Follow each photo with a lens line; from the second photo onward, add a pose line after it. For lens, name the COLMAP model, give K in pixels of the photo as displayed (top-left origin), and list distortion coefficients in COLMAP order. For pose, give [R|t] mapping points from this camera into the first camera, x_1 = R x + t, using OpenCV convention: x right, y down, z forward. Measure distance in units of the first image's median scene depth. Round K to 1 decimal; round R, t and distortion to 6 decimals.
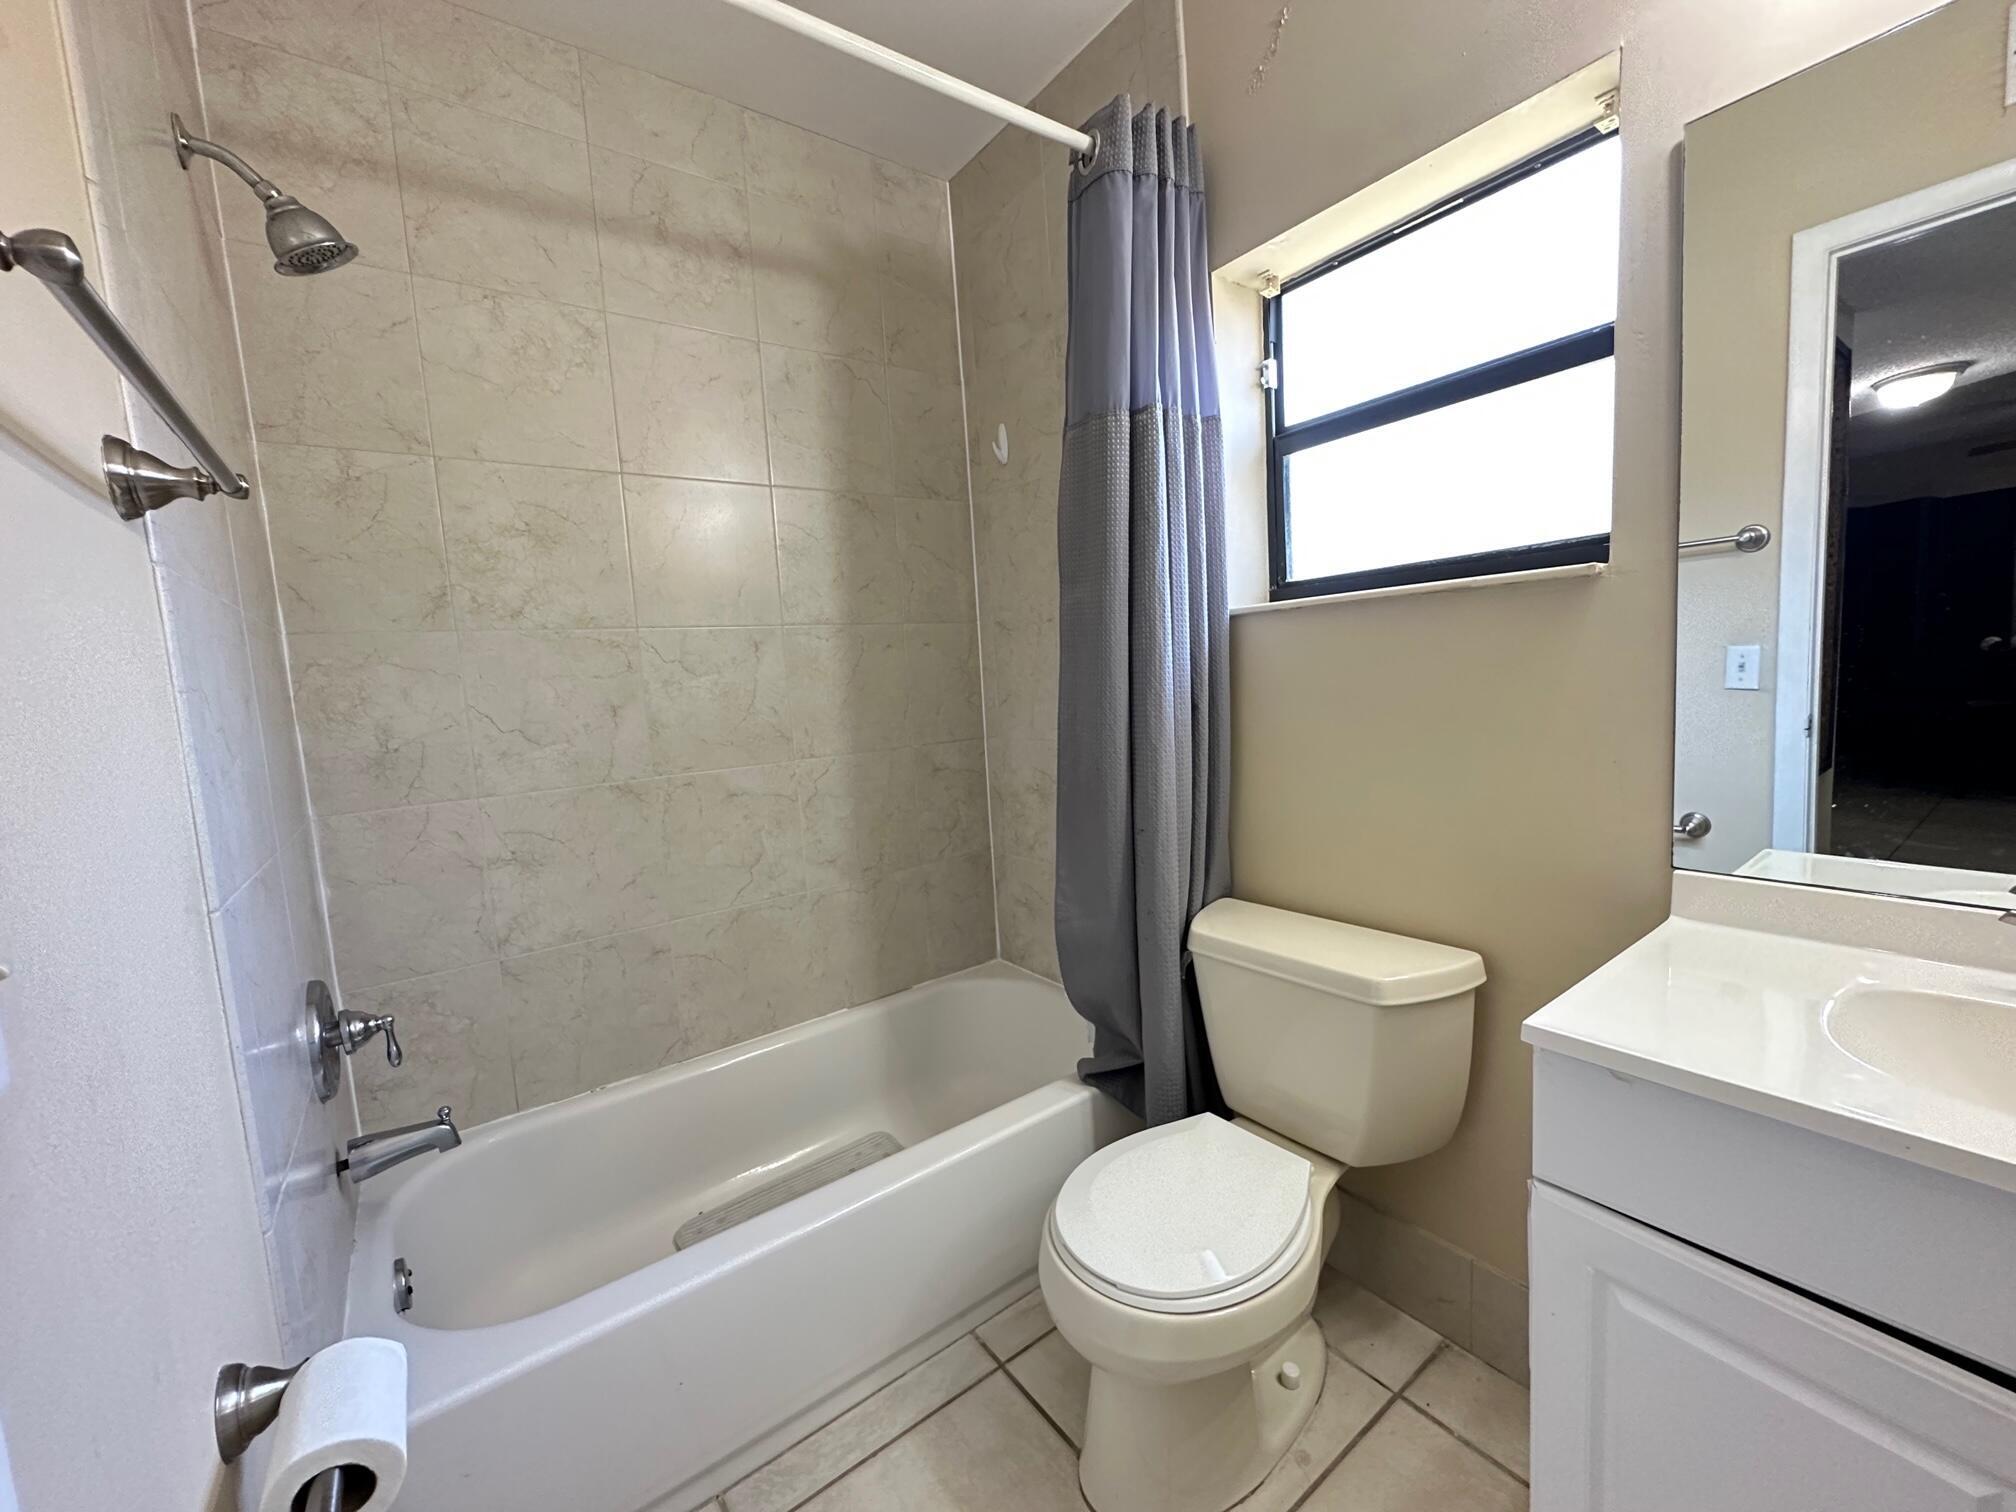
lens RADIAL K [[796.5, 0, 1007.9], [0, 796.5, 751.5], [0, 0, 1]] dist [-0.001710, 0.000101]
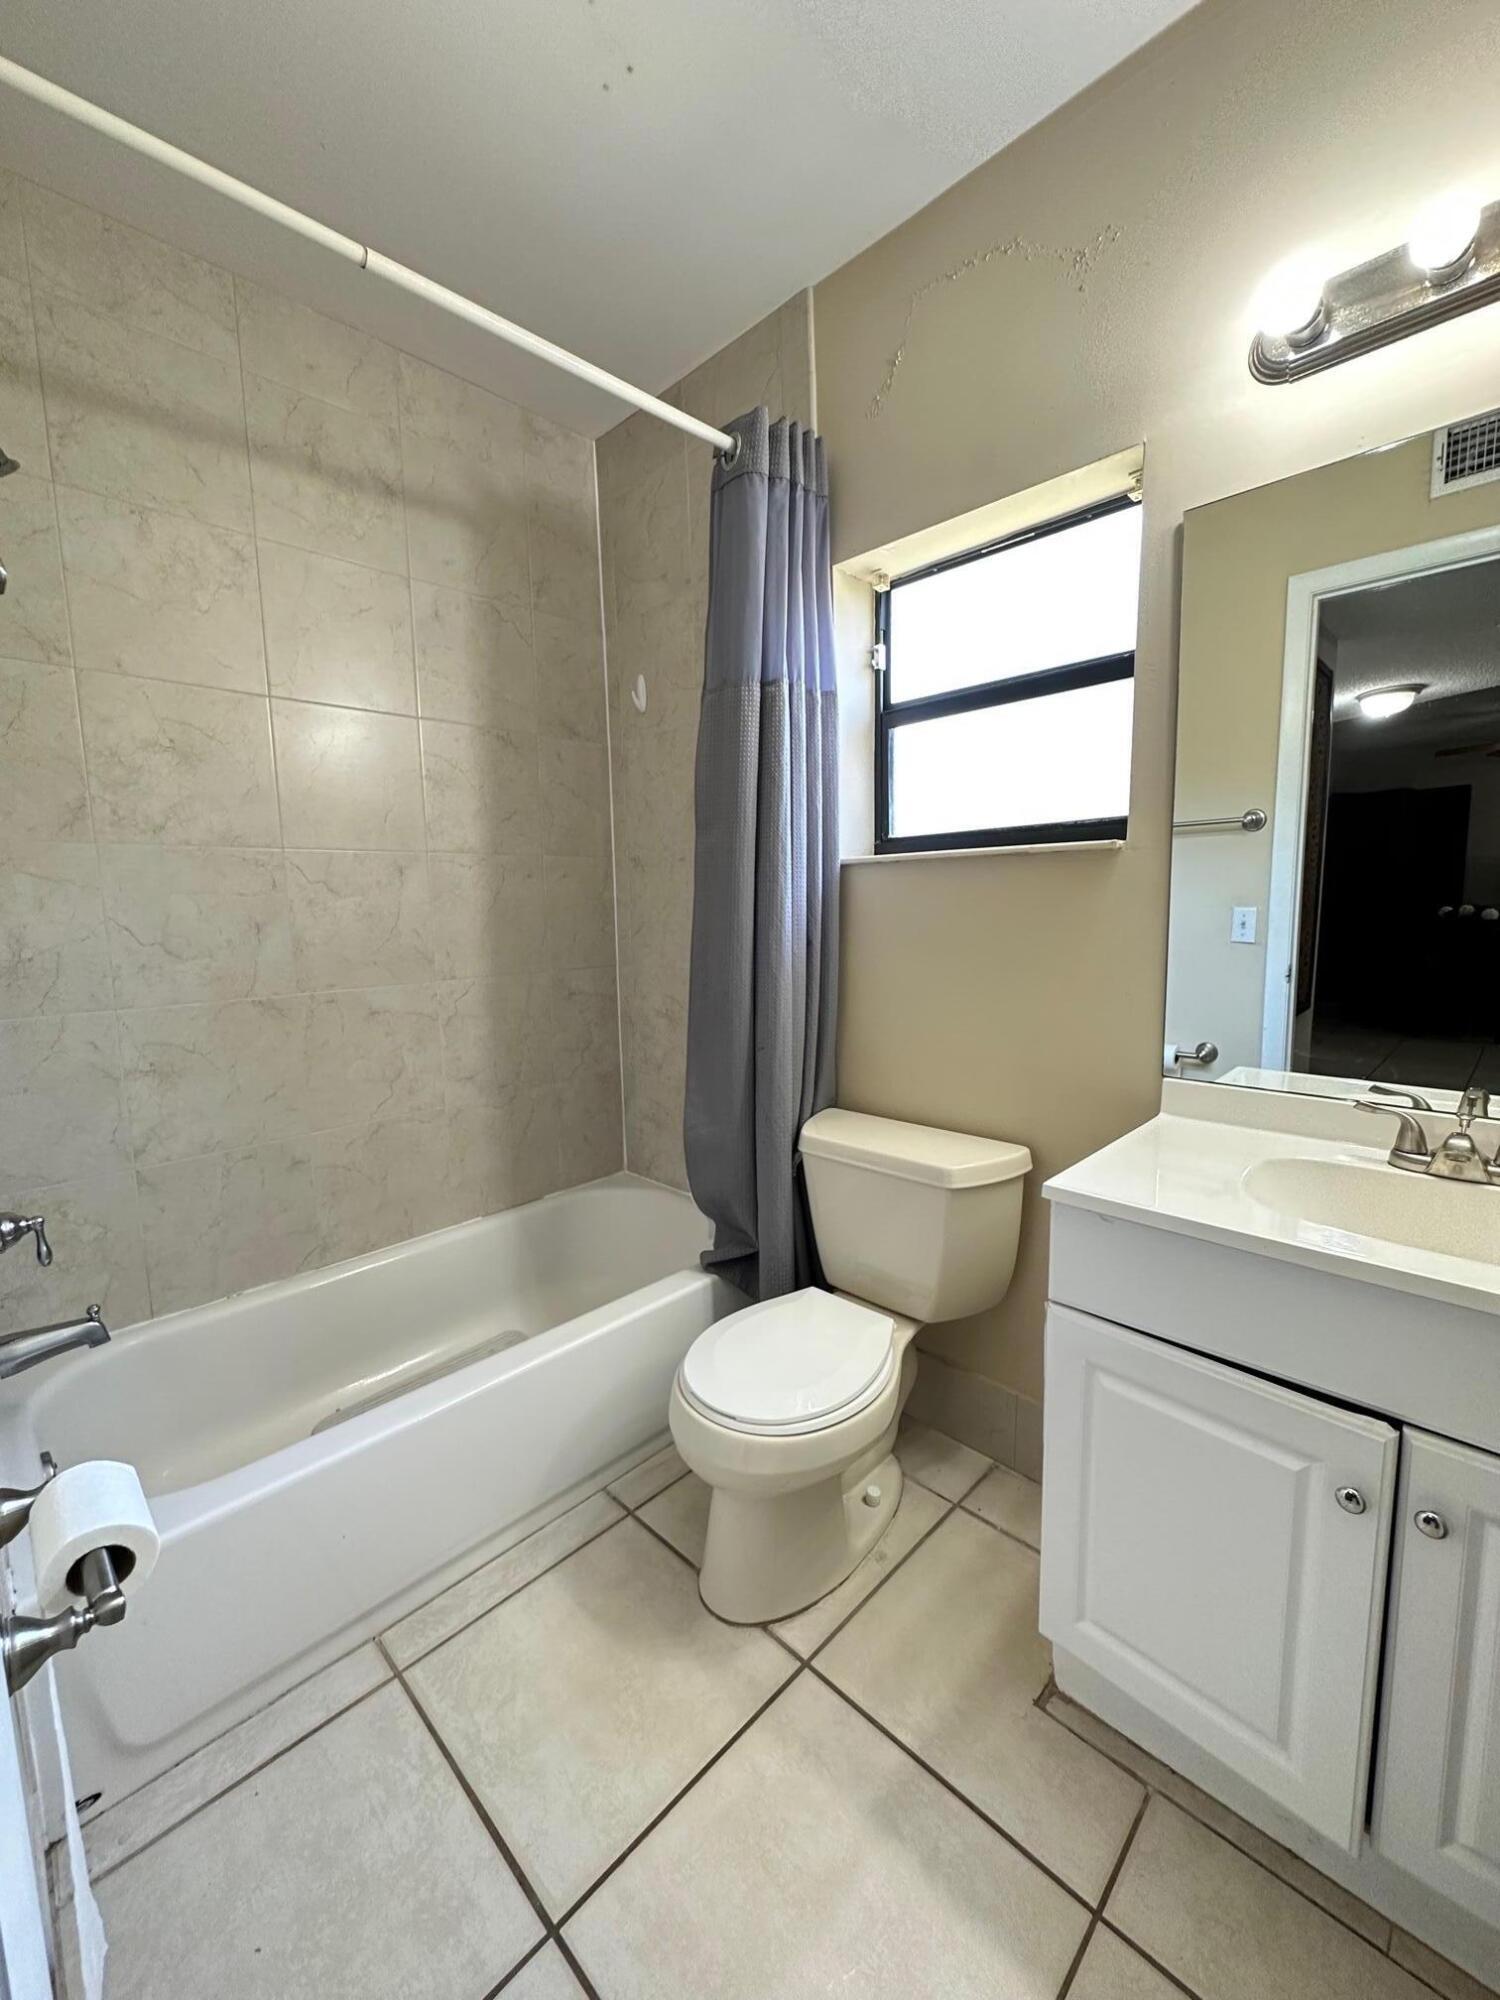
lens RADIAL K [[790.2, 0, 749.6], [0, 790.2, 996.2], [0, 0, 1]] dist [-0.001710, 0.000101]
pose [[0.987167, 0.021131, 0.158289, -0.033226], [-0.023501, 0.999638, 0.013112, 0.010503], [-0.157955, -0.016664, 0.987306, -0.129536]]
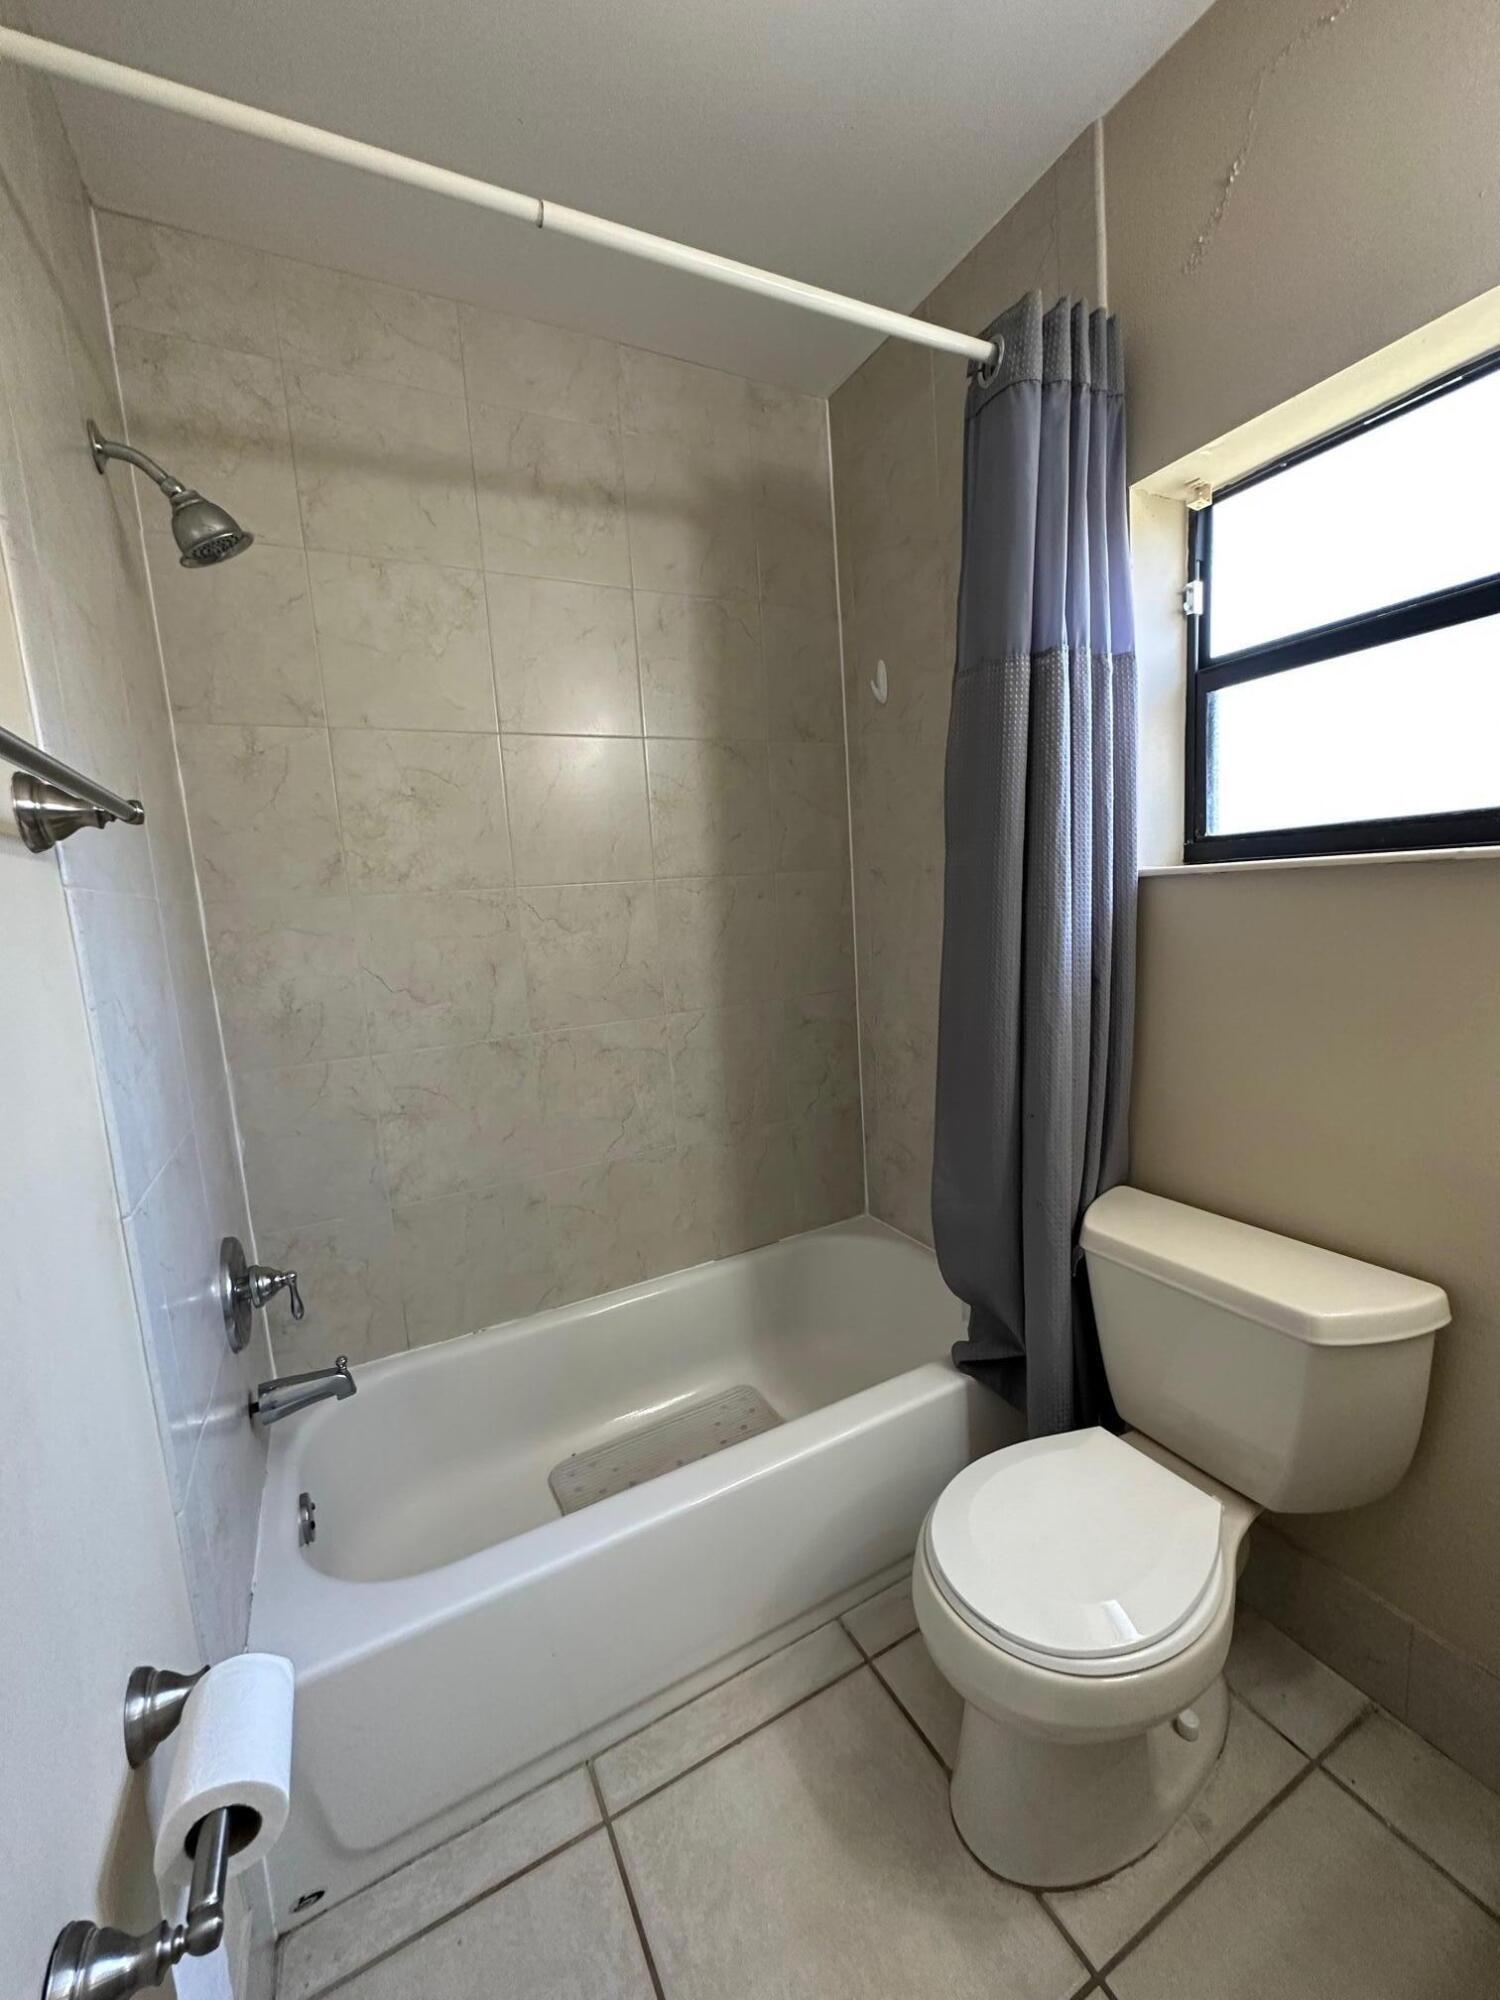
lens RADIAL K [[790.2, 0, 754.2], [0, 790.2, 997.5], [0, 0, 1]] dist [-0.001710, 0.000101]
pose [[0.988896, 0.017493, -0.147577, -0.016619], [-0.011309, 0.999027, 0.042640, -0.074365], [0.148179, -0.040498, 0.988131, 0.056913]]
